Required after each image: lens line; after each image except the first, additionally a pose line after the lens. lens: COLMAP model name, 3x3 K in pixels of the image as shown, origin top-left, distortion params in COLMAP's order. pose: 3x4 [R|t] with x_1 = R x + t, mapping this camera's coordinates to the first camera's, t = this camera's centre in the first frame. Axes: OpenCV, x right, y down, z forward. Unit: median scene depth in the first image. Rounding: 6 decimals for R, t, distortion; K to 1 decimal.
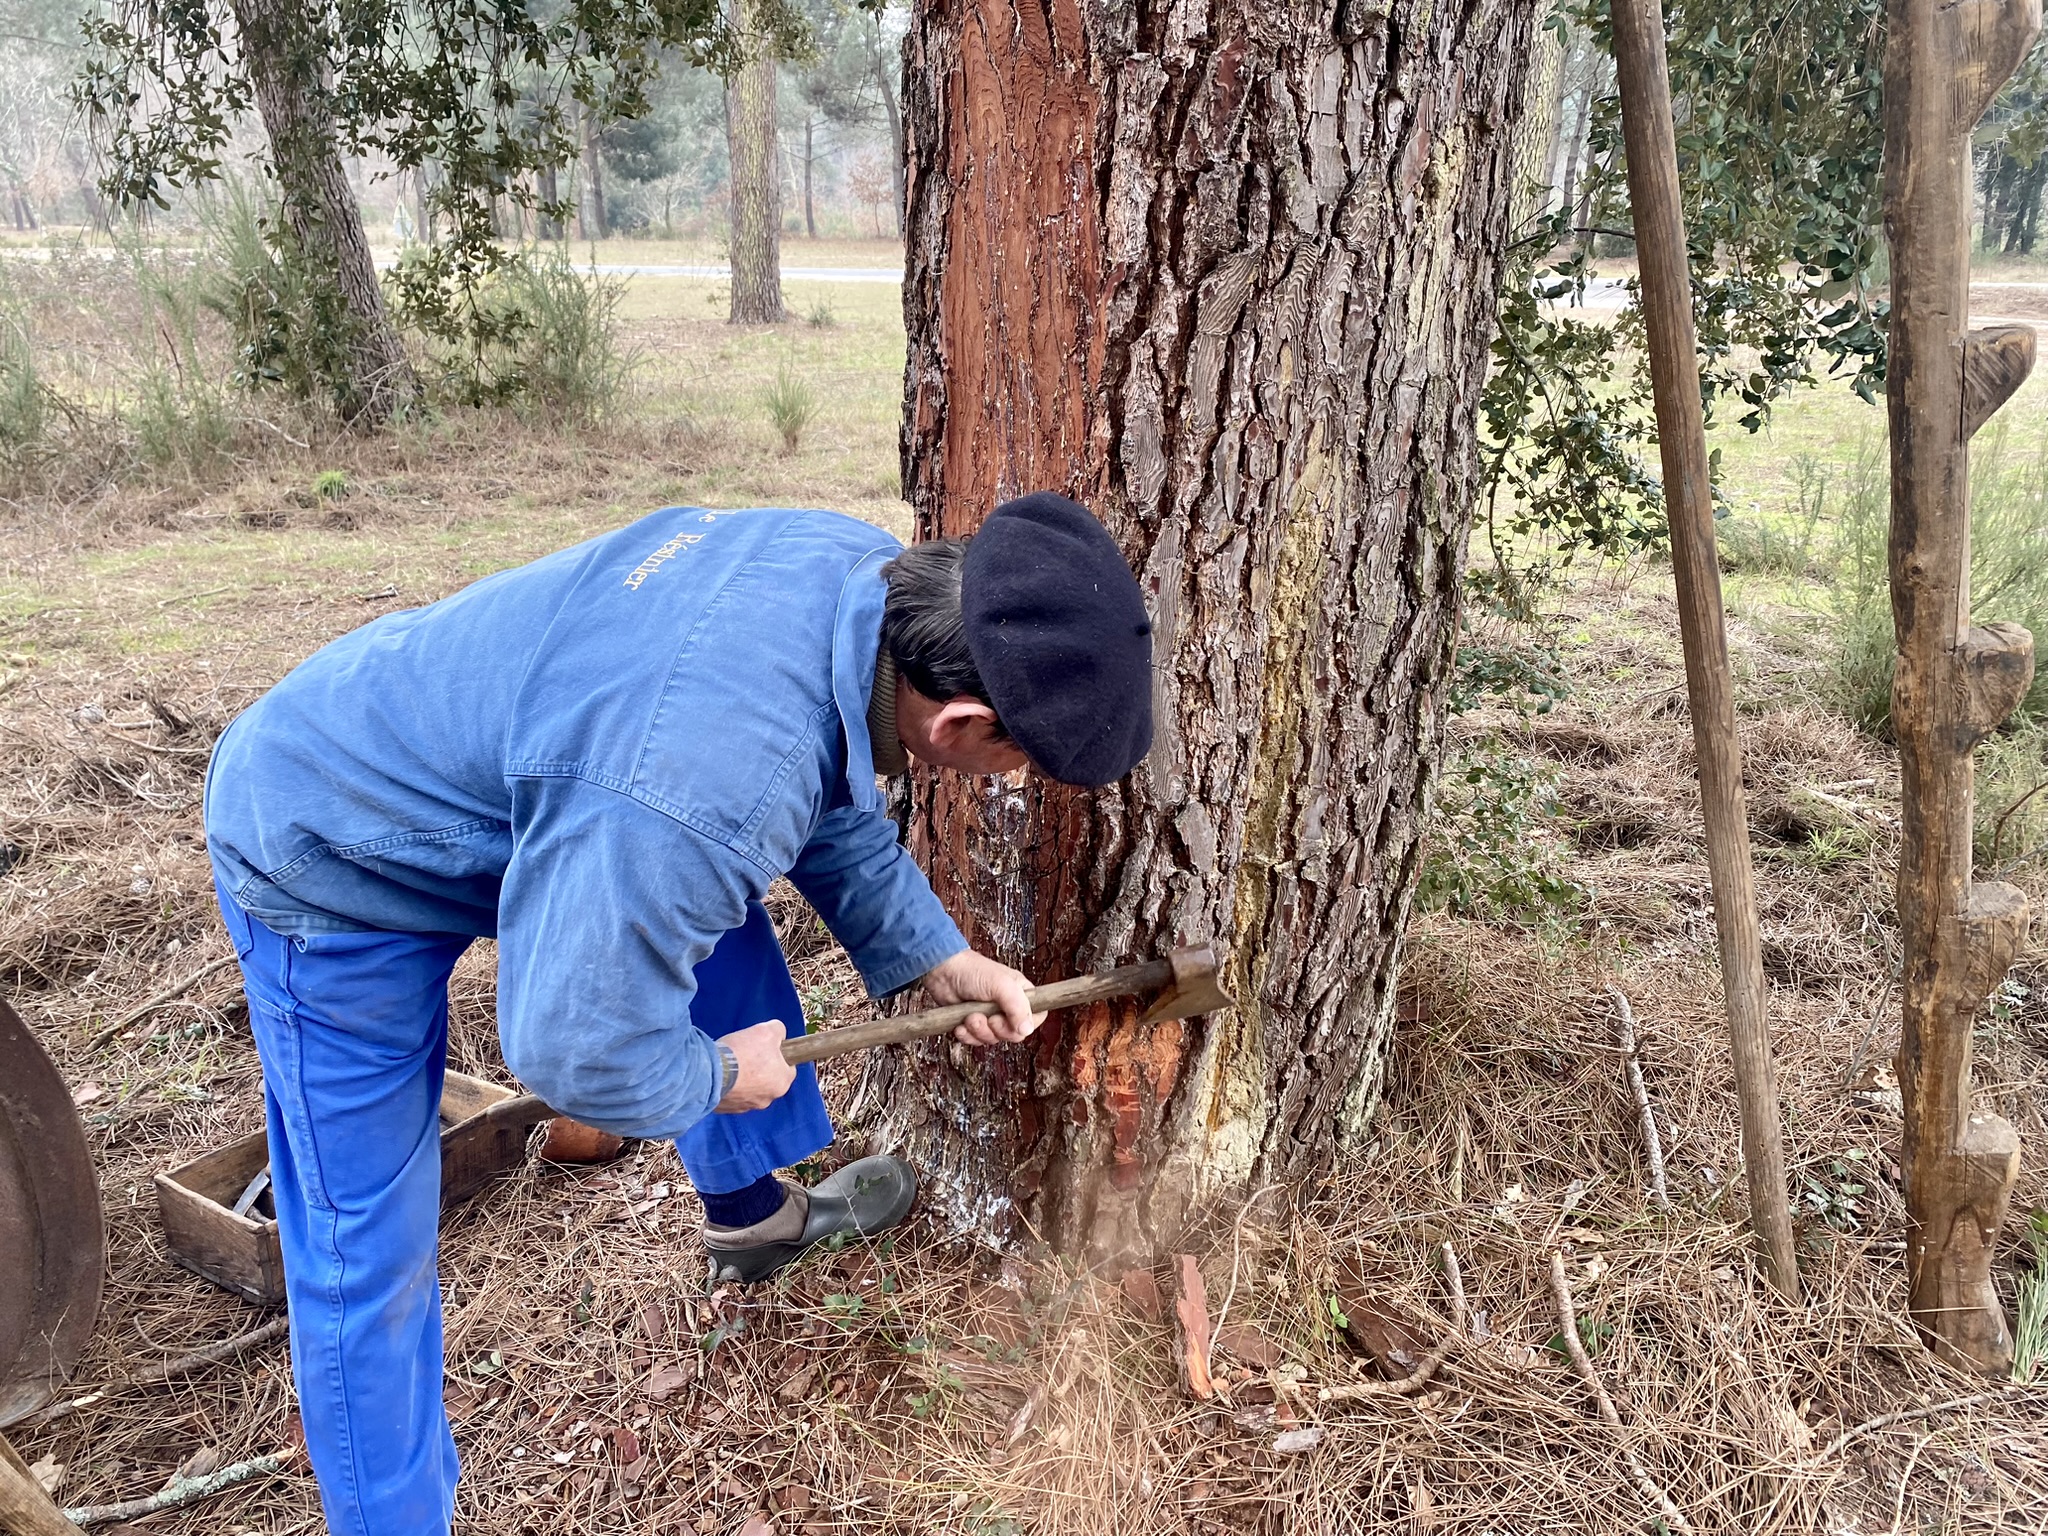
lens RADIAL K [[1568.3, 0, 1003.1], [0, 1568.3, 771.8], [0, 0, 1]] dist [0.012881, -0.021479]
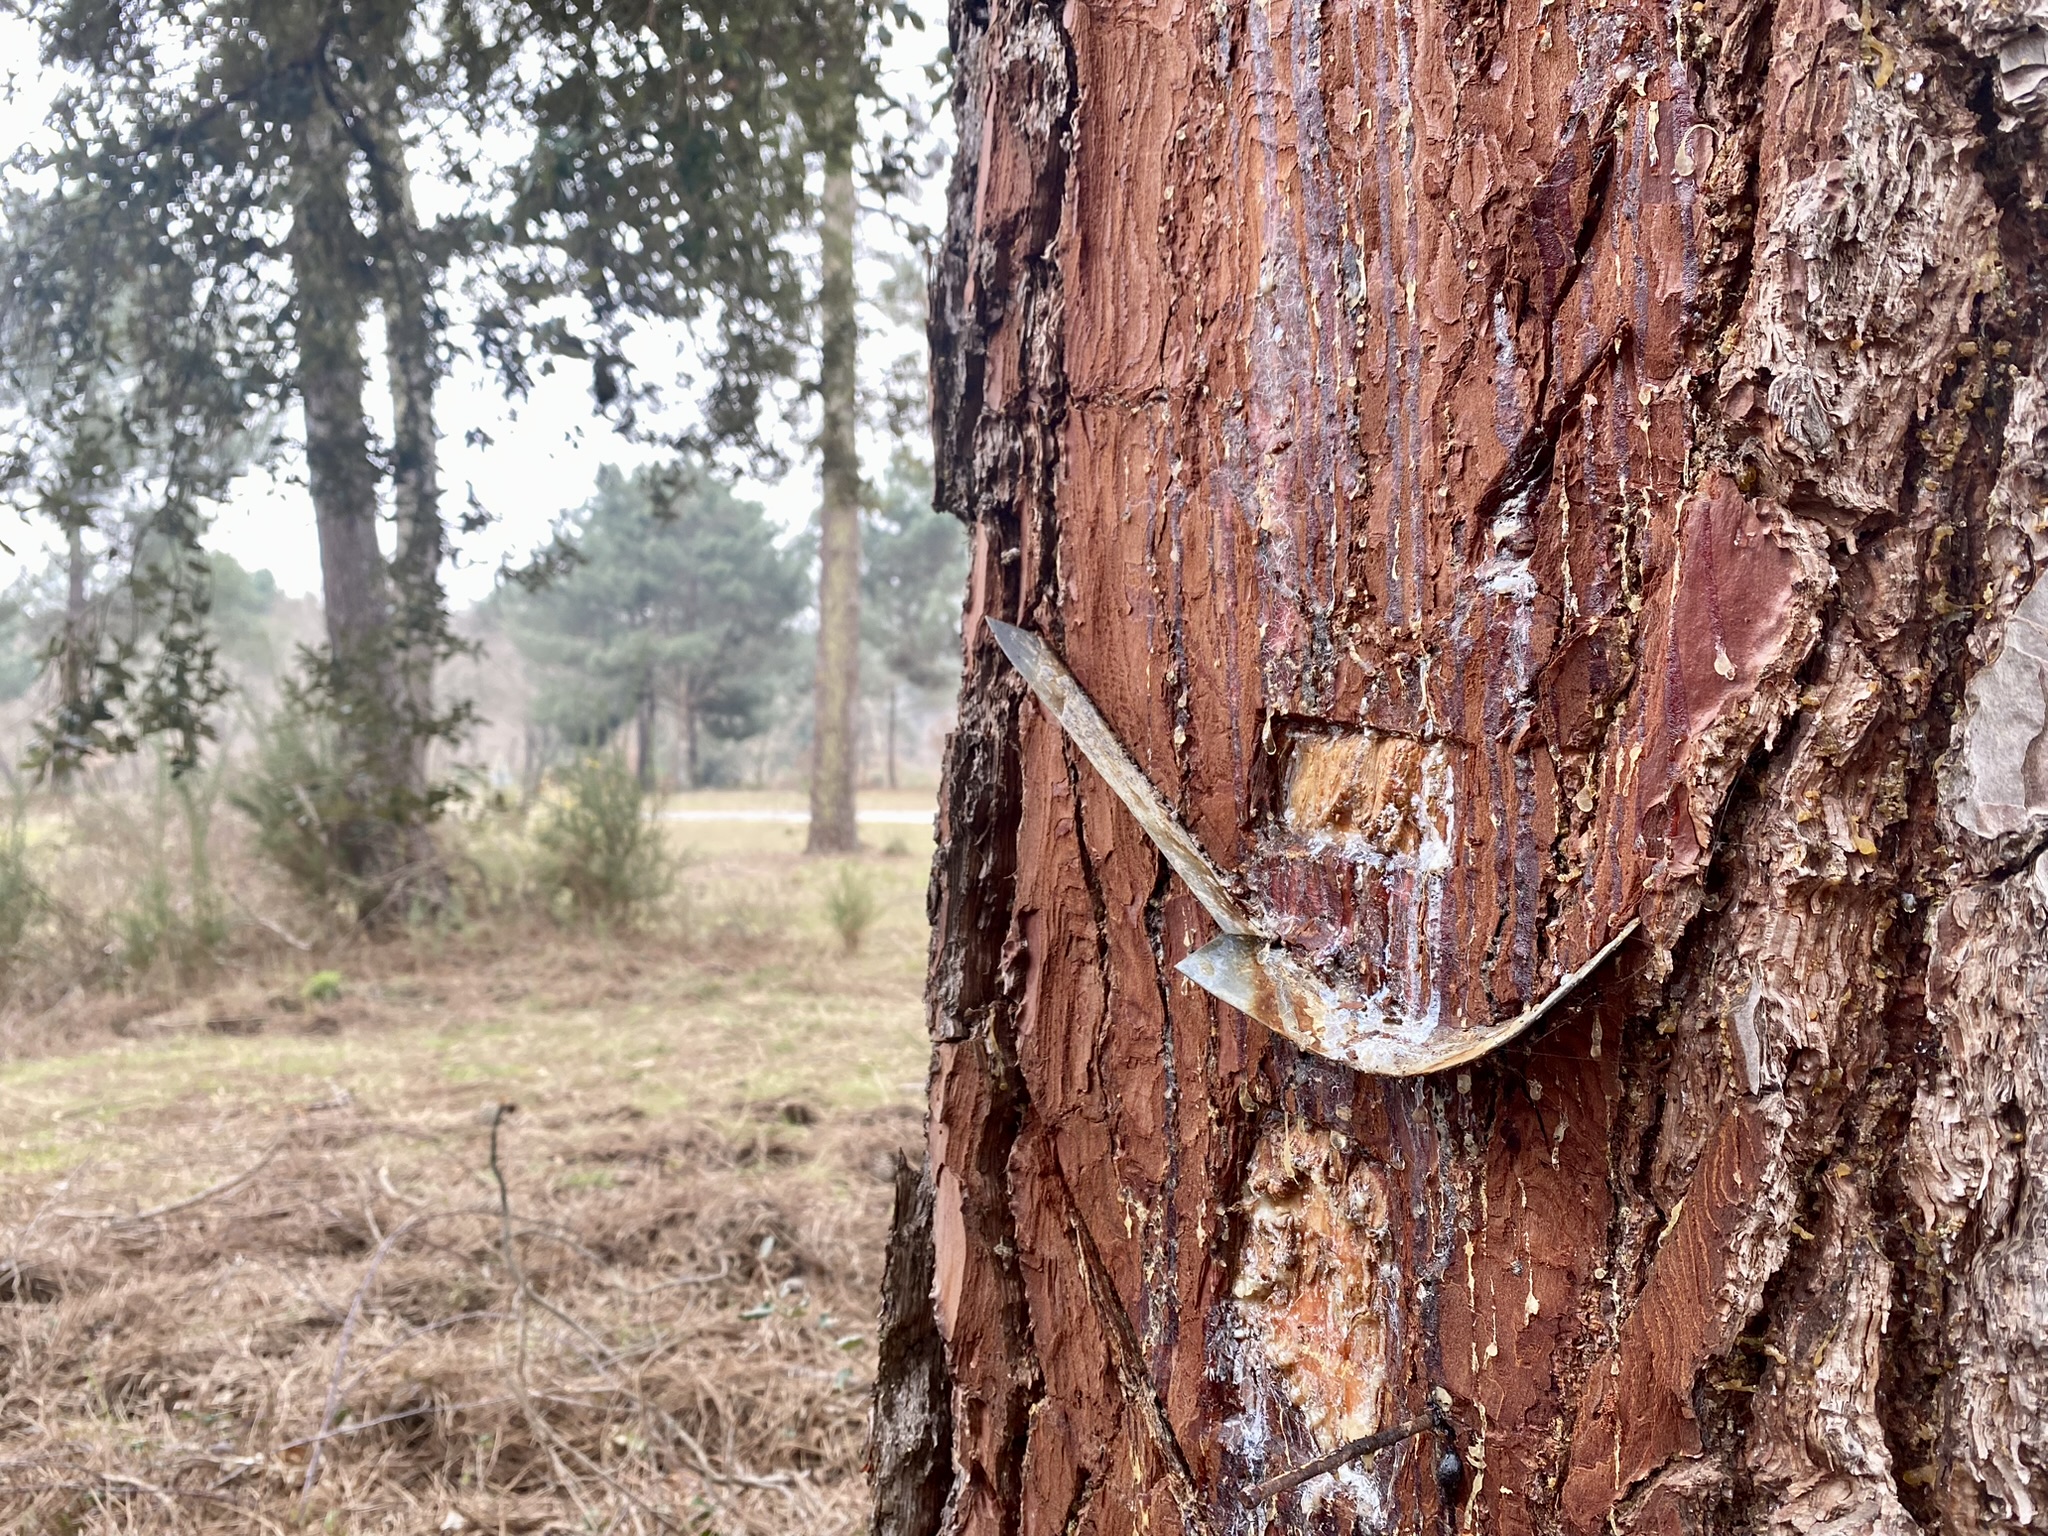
lens RADIAL K [[1568.3, 0, 1024.6], [0, 1568.3, 781.2], [0, 0, 1]] dist [0.012881, -0.021479]
pose [[0.999436, -0.008851, -0.032404, -0.007778], [-0.002417, 0.943211, -0.332186, -0.000934], [0.033504, 0.332077, 0.942657, 0.157465]]
